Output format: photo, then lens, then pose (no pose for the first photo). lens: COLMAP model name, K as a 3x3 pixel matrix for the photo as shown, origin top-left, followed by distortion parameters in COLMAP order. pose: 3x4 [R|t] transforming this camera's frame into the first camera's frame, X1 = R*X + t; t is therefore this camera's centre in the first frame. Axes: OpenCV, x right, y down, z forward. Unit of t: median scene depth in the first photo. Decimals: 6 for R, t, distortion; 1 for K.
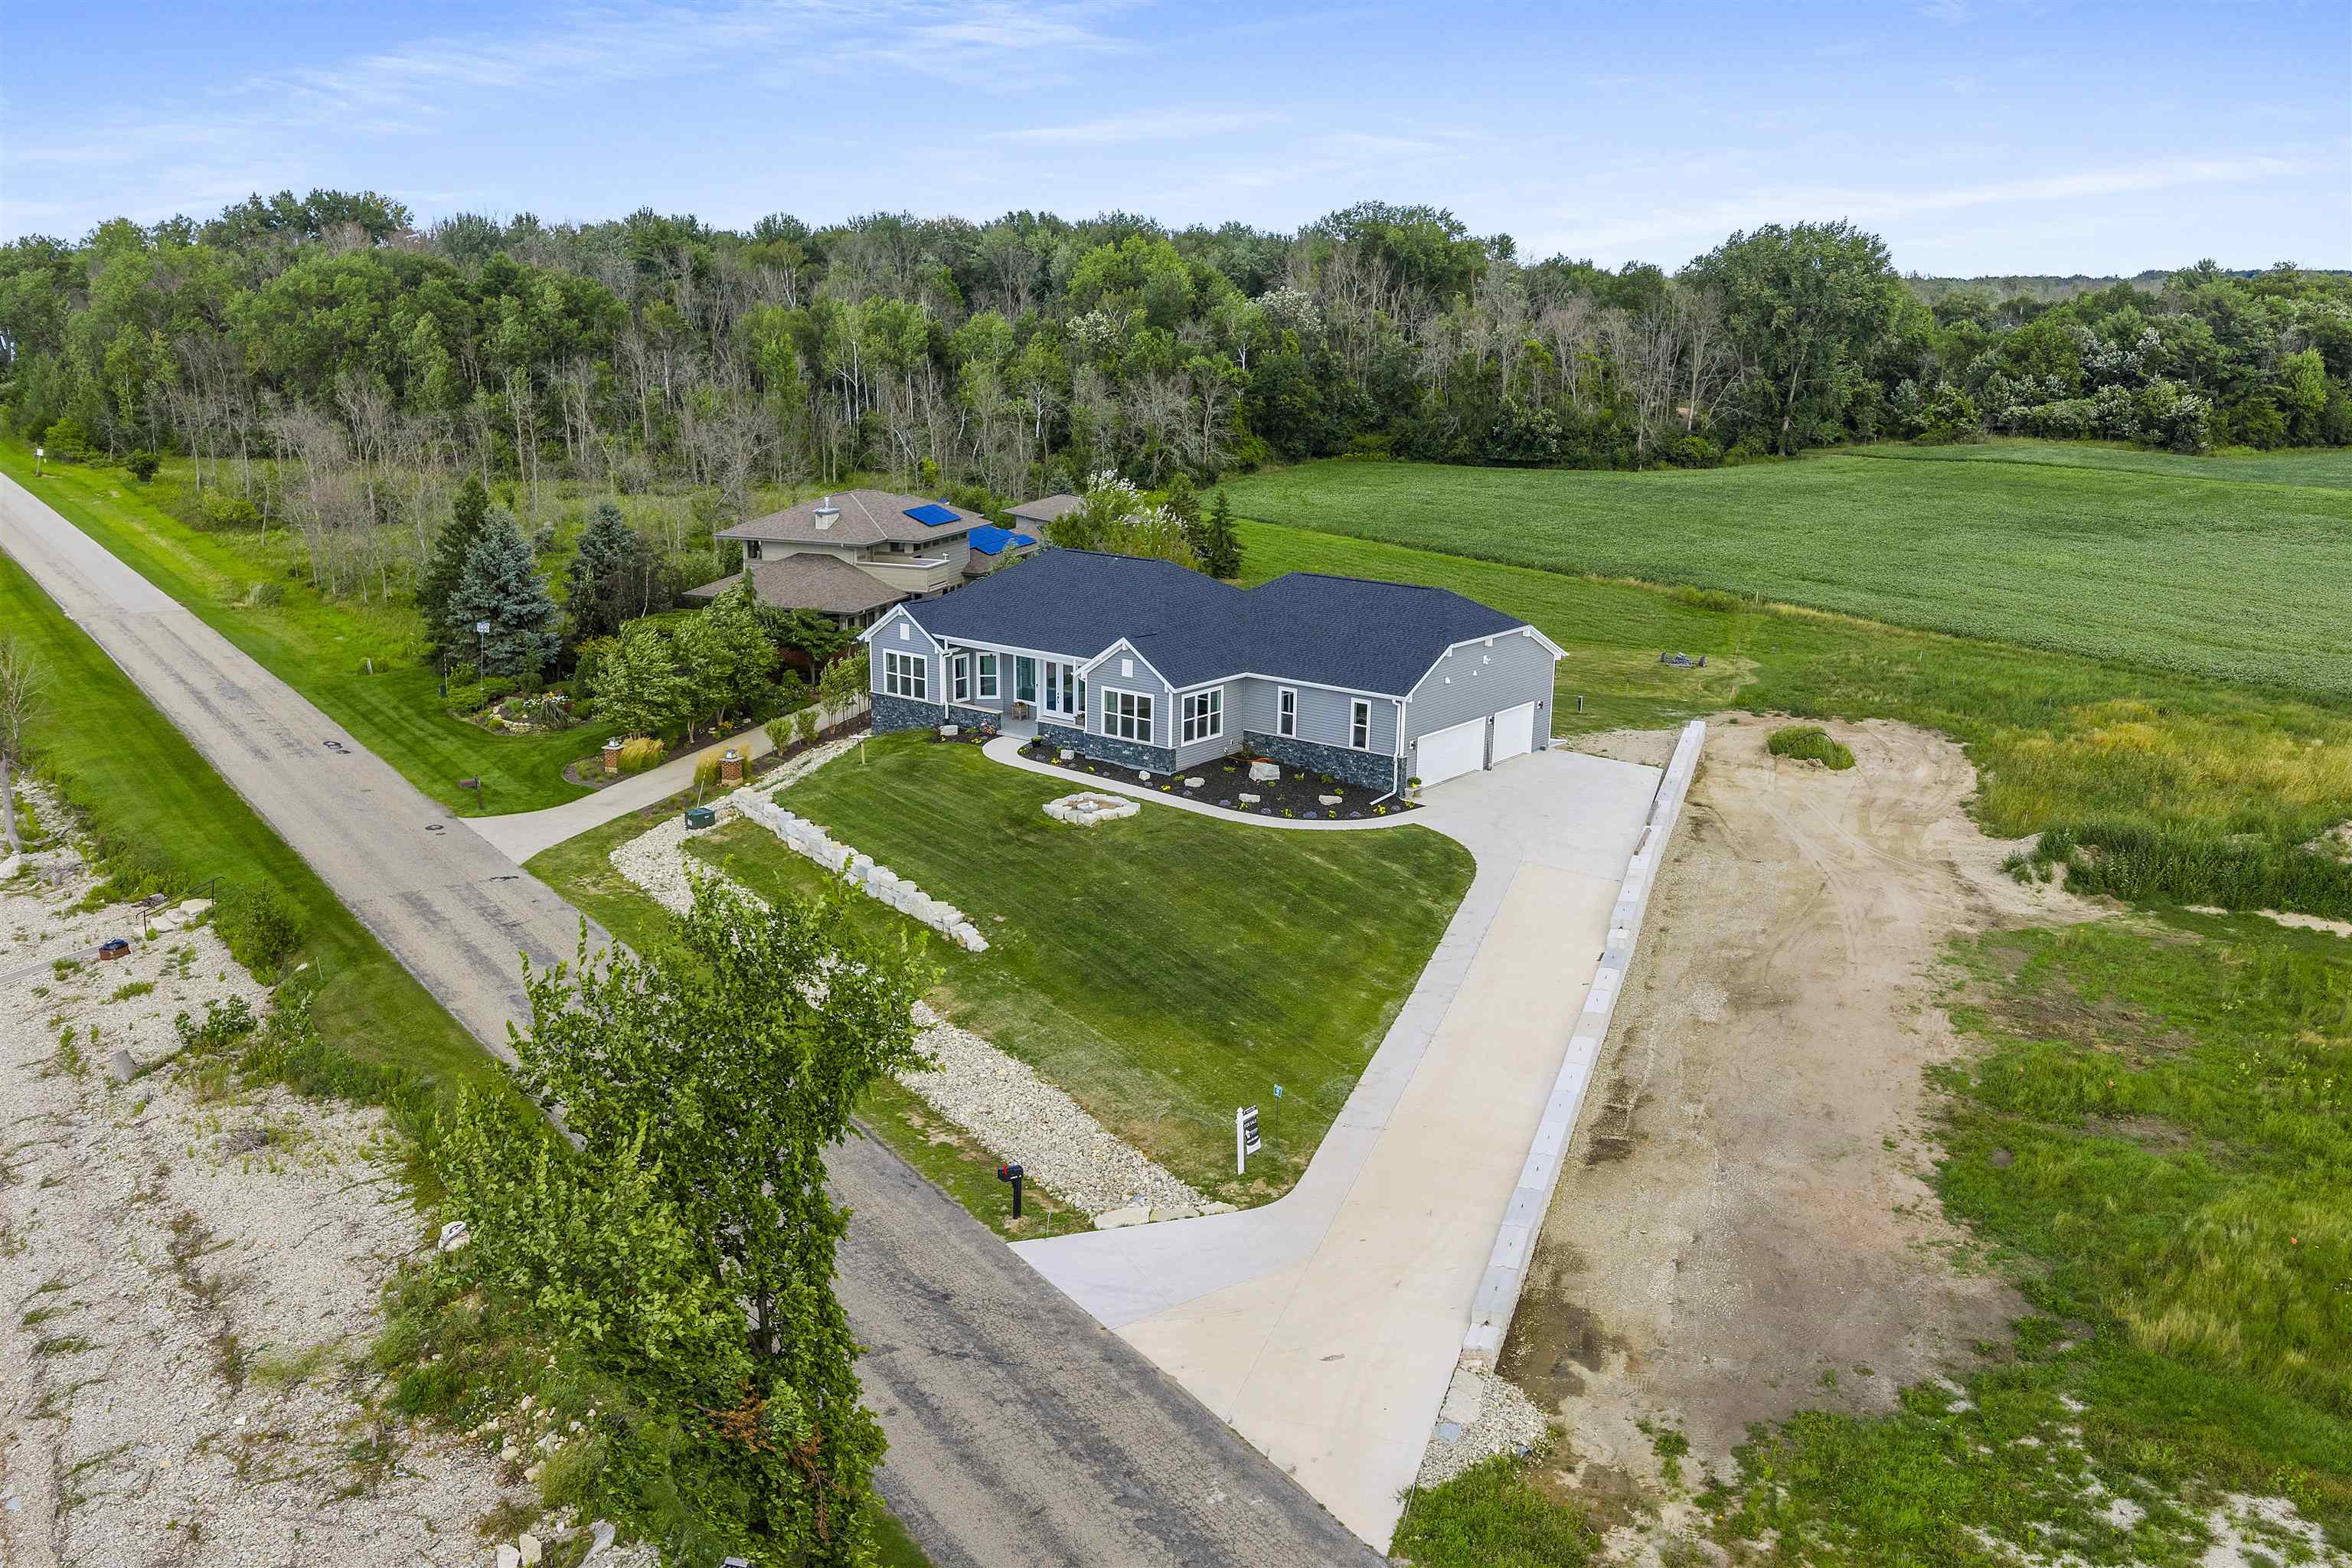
lens RADIAL K [[1940.1, 0, 1177.8], [0, 1940.1, 786.3], [0, 0, 1]] dist [0.026743, -0.046426]
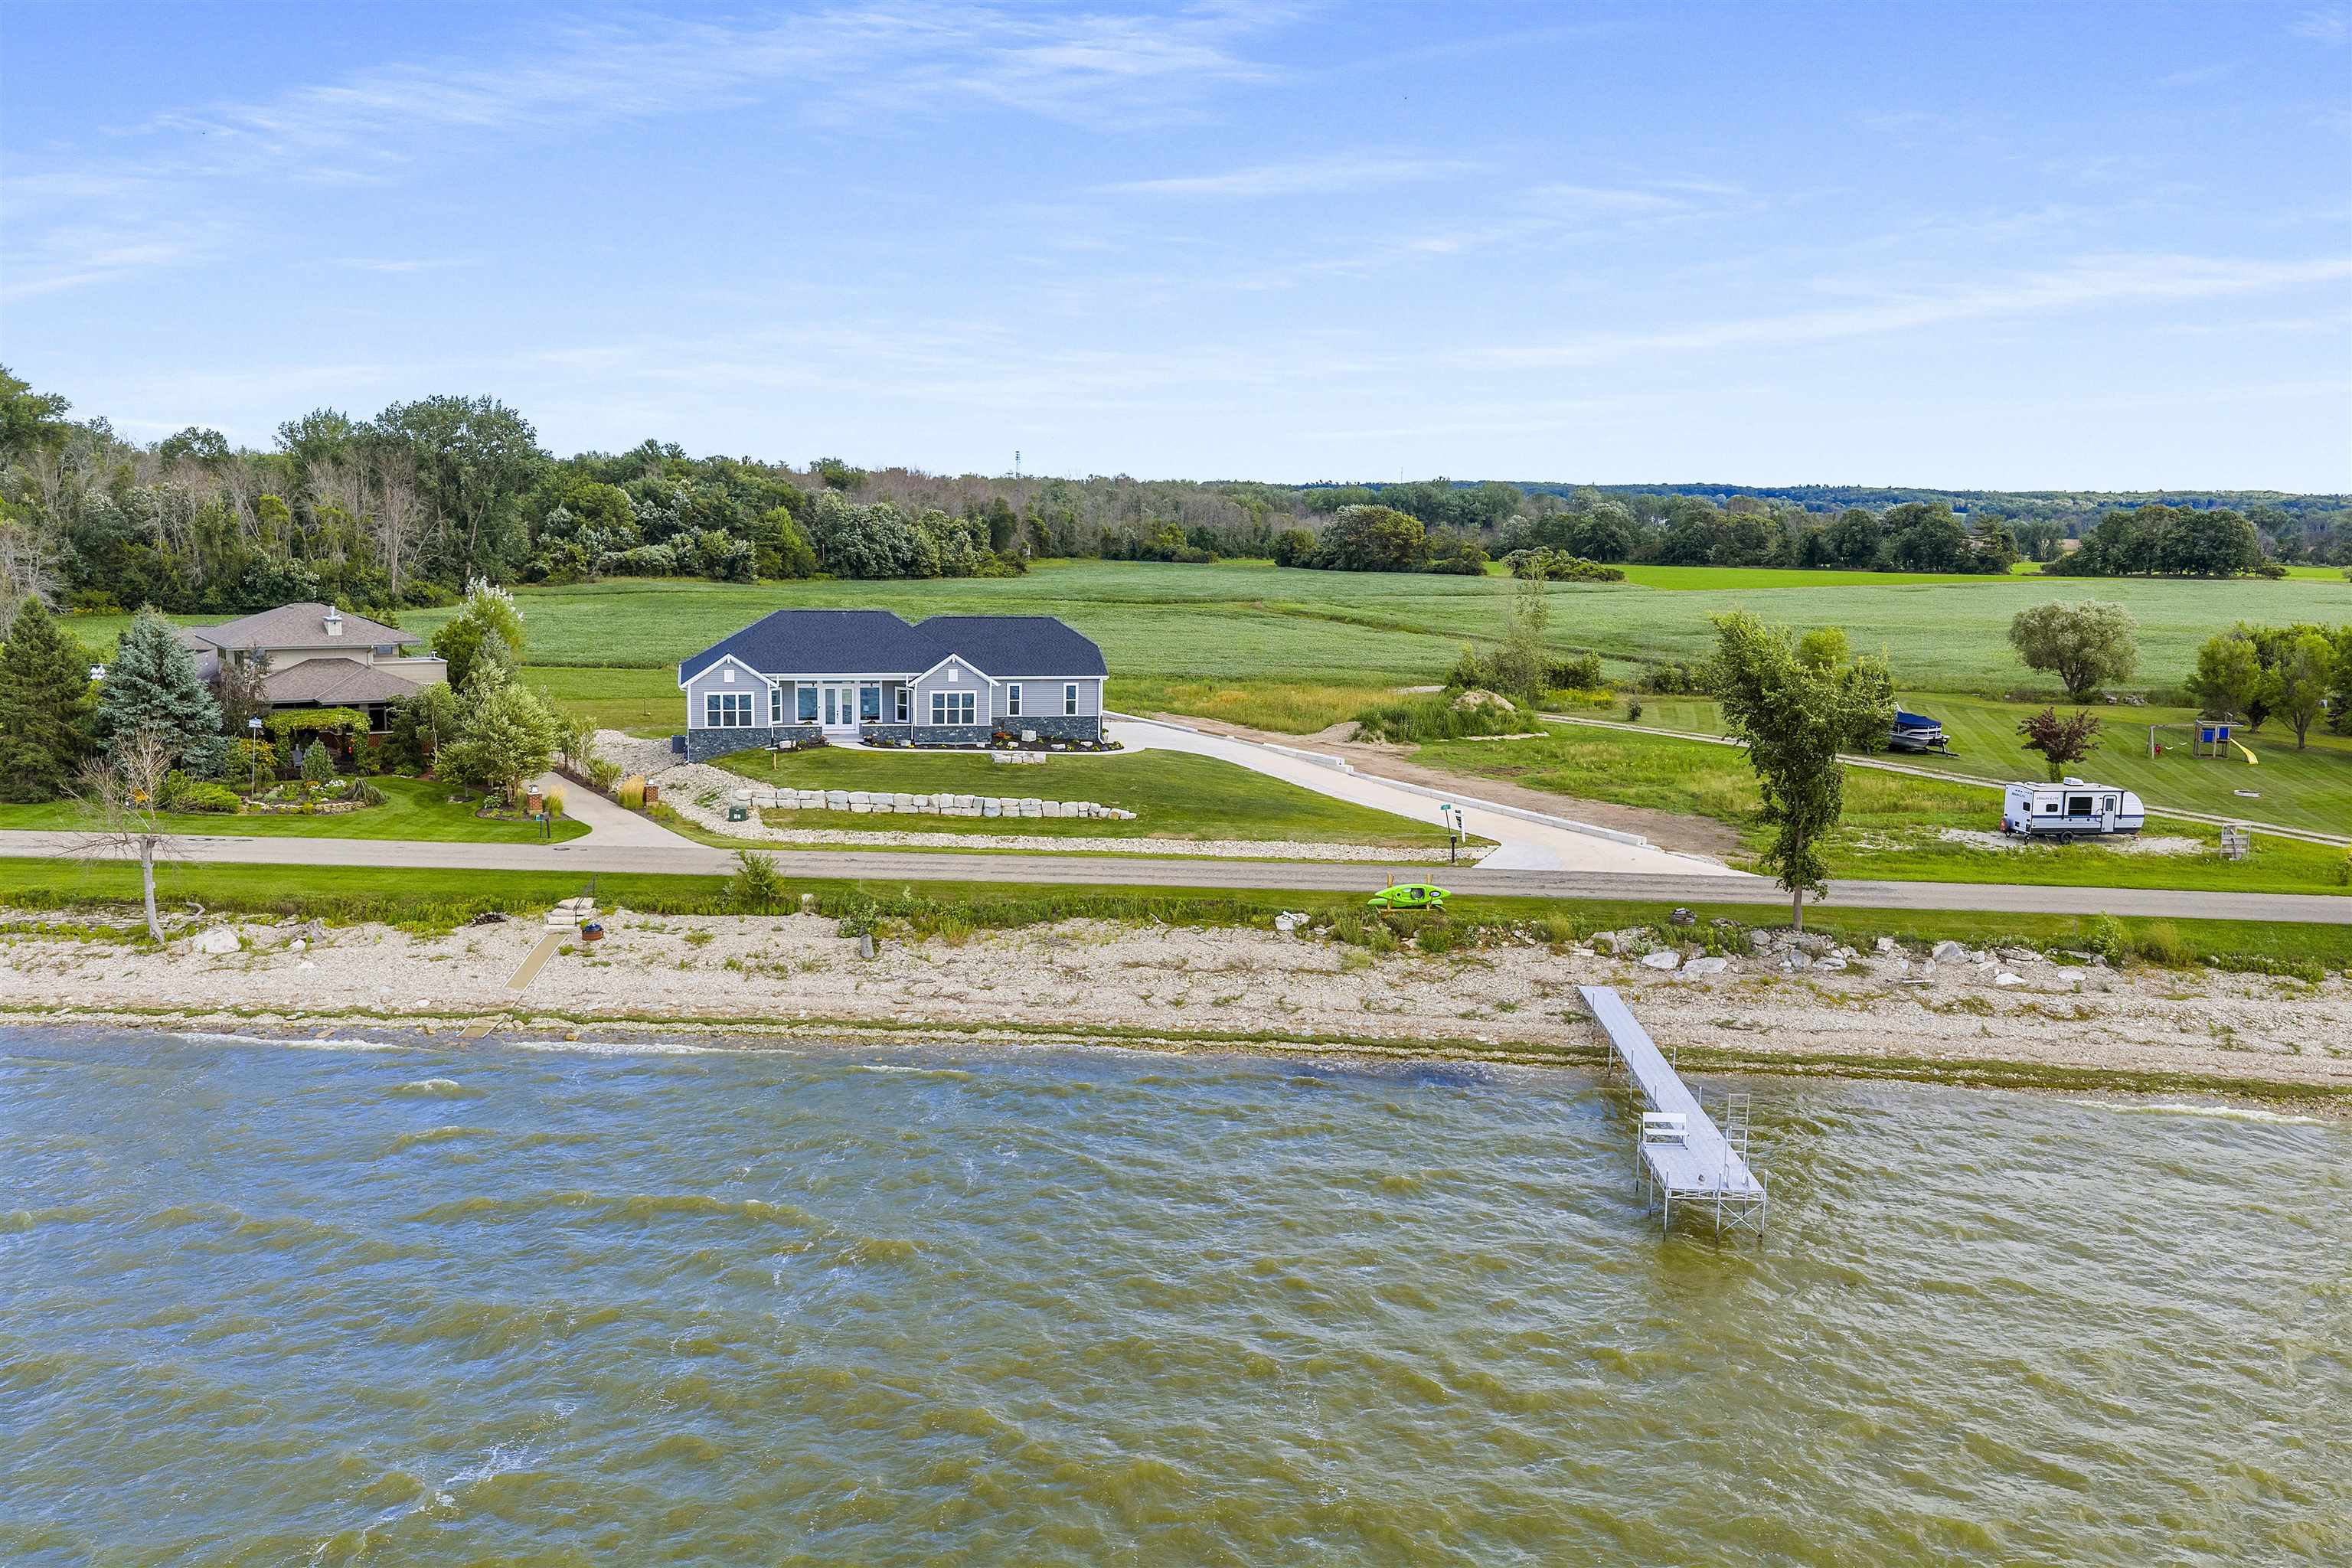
lens RADIAL K [[1940.1, 0, 1177.5], [0, 1940.1, 785.2], [0, 0, 1]] dist [0.026743, -0.046426]
pose [[0.608664, -0.113250, 0.785304, -0.986444], [0.185049, 0.982728, -0.001705, 0.049663], [-0.771547, 0.146357, 0.619108, -0.025602]]
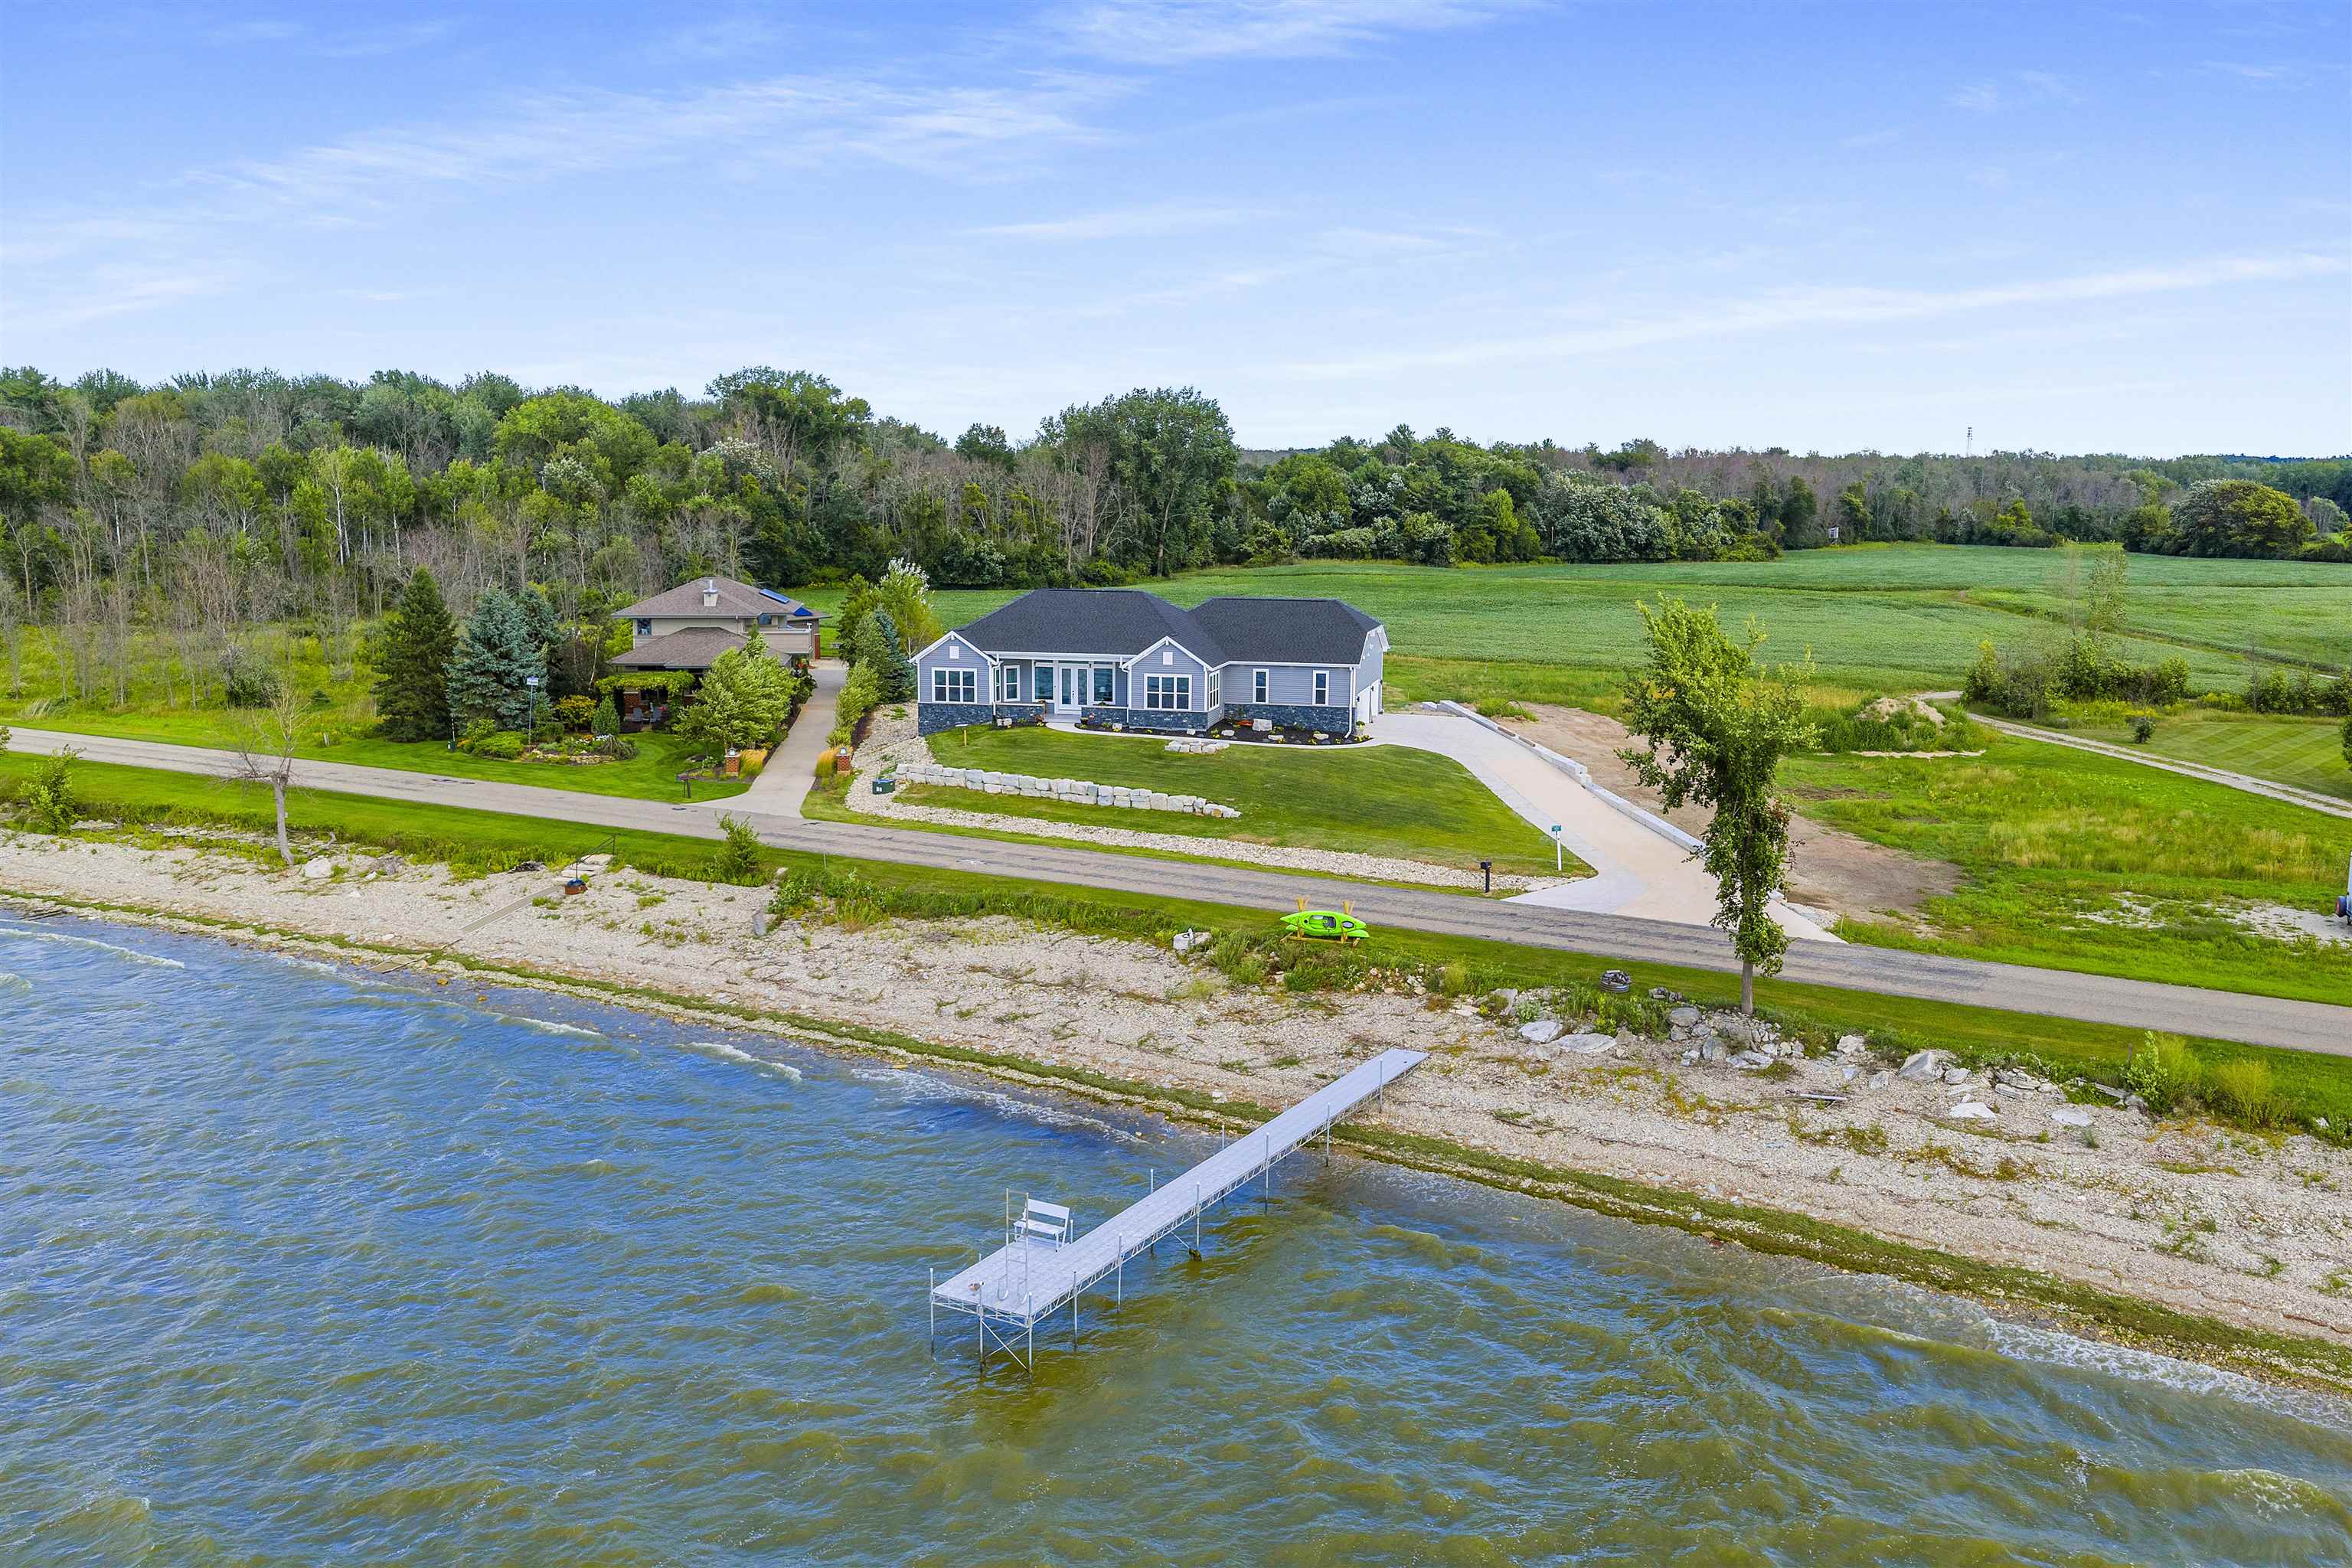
lens RADIAL K [[1940.1, 0, 1180.4], [0, 1940.1, 785.1], [0, 0, 1]] dist [0.026743, -0.046426]
pose [[0.904579, -0.071963, 0.420189, -0.562240], [0.109167, 0.991887, -0.065140, 0.112500], [-0.412092, 0.104795, 0.905095, -0.249067]]
